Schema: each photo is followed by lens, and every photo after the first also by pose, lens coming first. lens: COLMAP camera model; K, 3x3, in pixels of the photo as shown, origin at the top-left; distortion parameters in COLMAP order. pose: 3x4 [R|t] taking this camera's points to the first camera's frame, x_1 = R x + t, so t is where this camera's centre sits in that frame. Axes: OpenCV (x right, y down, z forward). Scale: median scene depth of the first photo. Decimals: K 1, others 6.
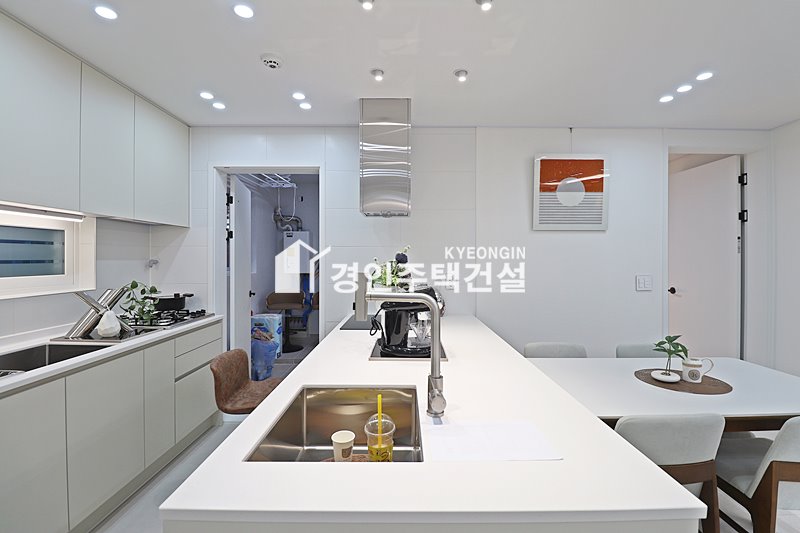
lens RADIAL K [[368.3, 0, 401.4], [0, 368.3, 261.8], [0, 0, 1]] dist [-0.008380, -0.009261]
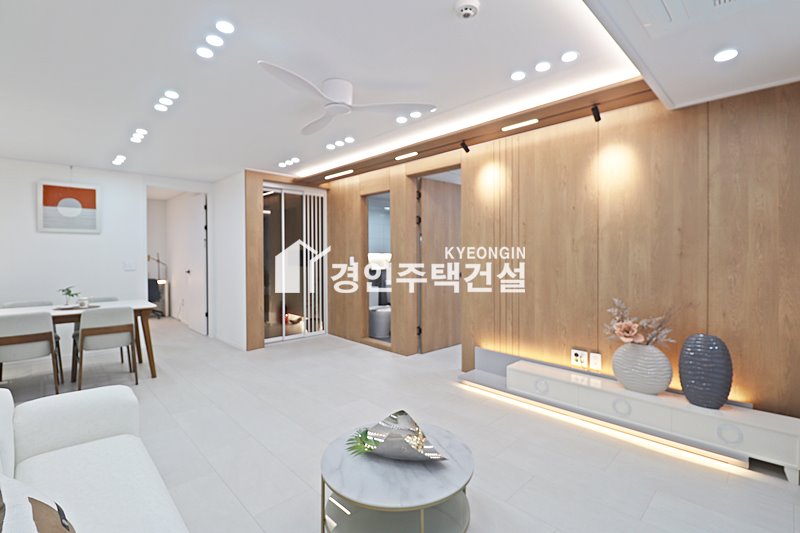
lens RADIAL K [[368.3, 0, 401.9], [0, 368.3, 258.0], [0, 0, 1]] dist [-0.008380, -0.009261]
pose [[0.712035, -0.012141, 0.702039, 0.381407], [0.012589, 0.999911, 0.004525, 0.032089], [-0.702031, 0.005616, 0.712125, -1.071870]]
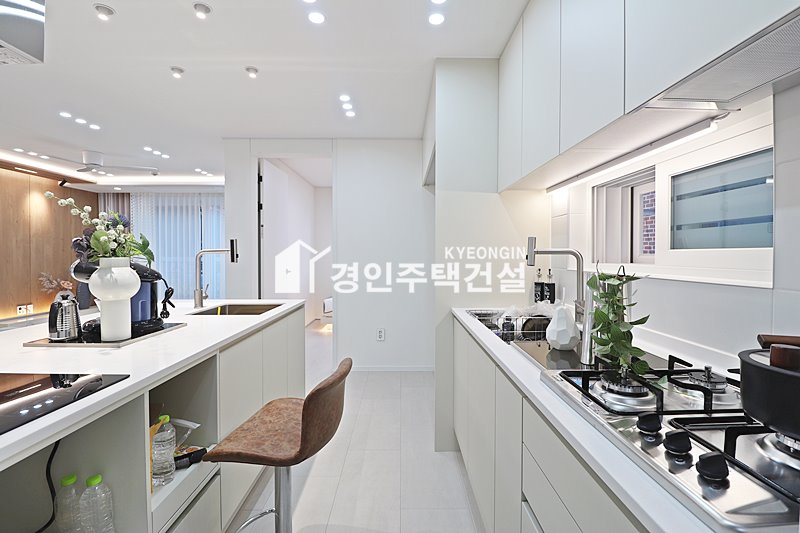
lens RADIAL K [[368.3, 0, 406.4], [0, 368.3, 258.5], [0, 0, 1]] dist [-0.008380, -0.009261]
pose [[-0.999647, -0.001340, -0.026516, -0.351907], [-0.001998, 0.999690, 0.024816, 0.029349], [0.026474, 0.024860, -0.999340, 1.108887]]
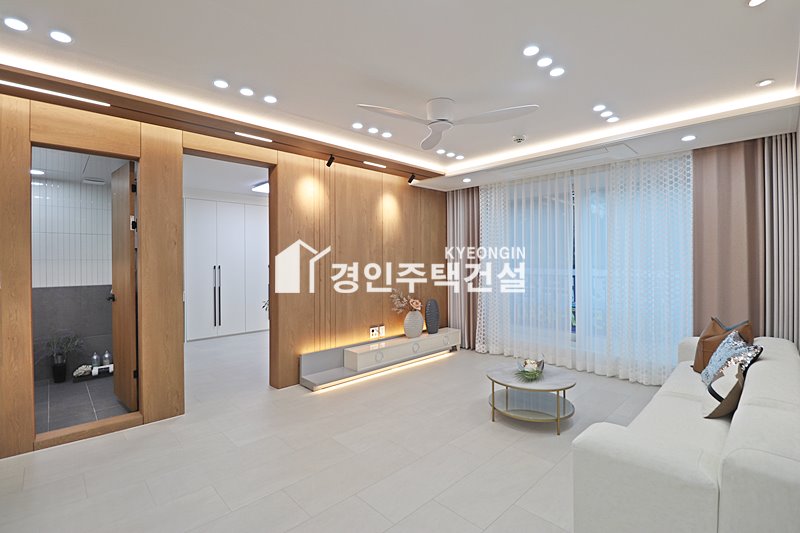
lens RADIAL K [[368.3, 0, 400.9], [0, 368.3, 261.7], [0, 0, 1]] dist [-0.008380, -0.009261]
pose [[-0.697391, -0.001692, 0.716689, 0.294947], [0.011102, 0.999852, 0.013163, 0.013332], [-0.716605, 0.017136, -0.697269, 0.300546]]
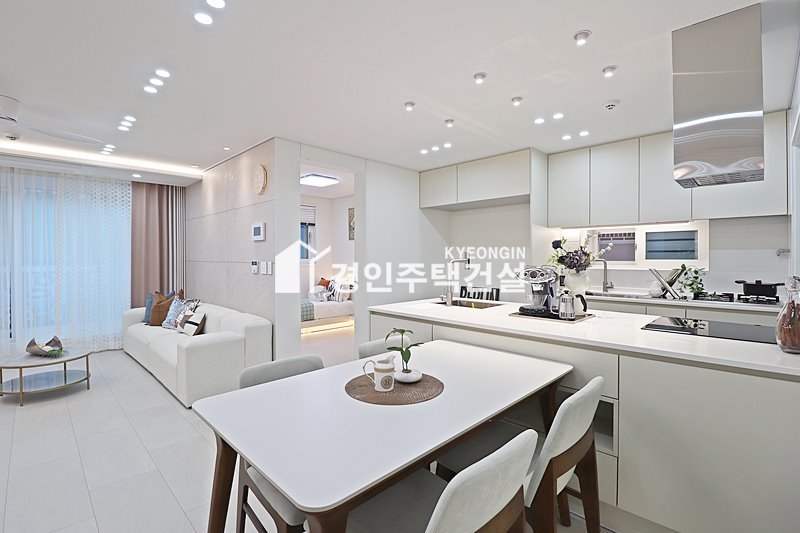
lens RADIAL K [[368.3, 0, 405.0], [0, 368.3, 262.0], [0, 0, 1]] dist [-0.008380, -0.009261]
pose [[-0.695780, 0.005388, -0.718234, 0.800445], [-0.007559, 0.999862, 0.014824, 0.024774], [0.718215, 0.015743, -0.695643, 0.925856]]
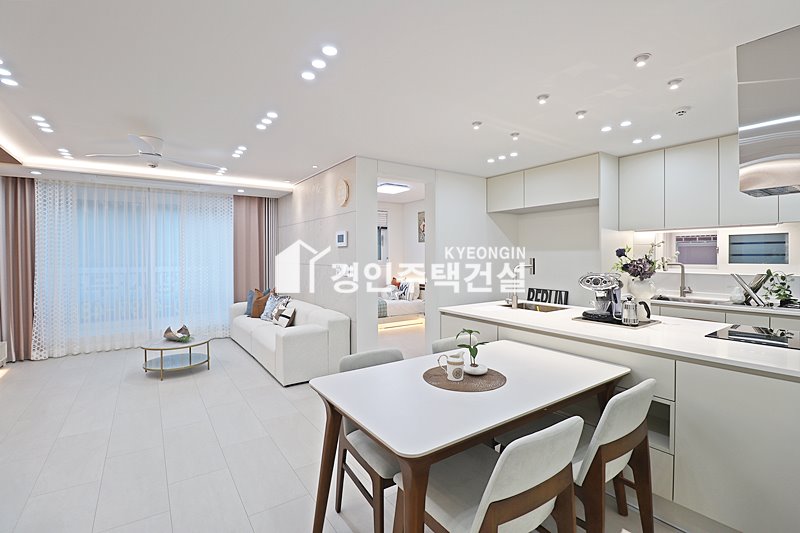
lens RADIAL K [[368.3, 0, 403.9], [0, 368.3, 258.9], [0, 0, 1]] dist [-0.008380, -0.009261]
pose [[-0.815691, 0.004918, -0.578467, 0.877683], [-0.004407, 0.999882, 0.014715, 0.000111], [0.578471, 0.014552, -0.815573, 0.999981]]
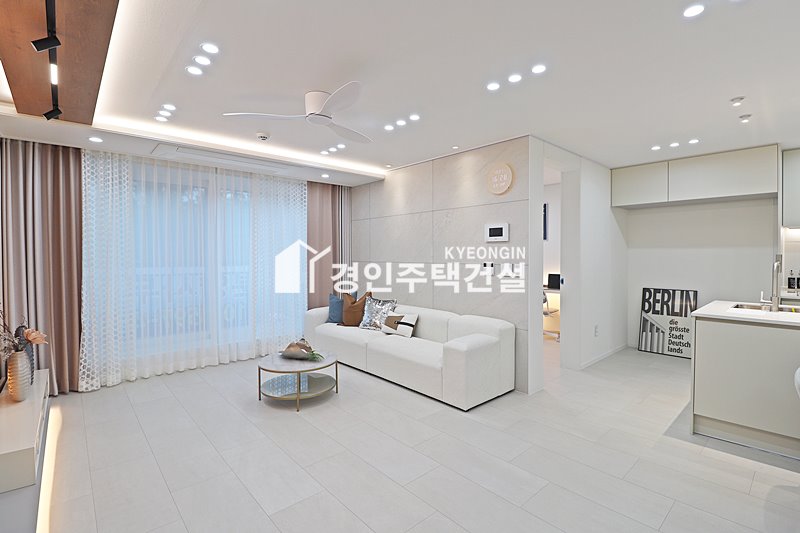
lens RADIAL K [[368.3, 0, 406.6], [0, 368.3, 262.2], [0, 0, 1]] dist [-0.008380, -0.009261]
pose [[-0.733511, 0.013103, -0.679552, 1.296195], [-0.005590, 0.999664, 0.025309, 0.013165], [0.679655, 0.022363, -0.733191, 0.390629]]
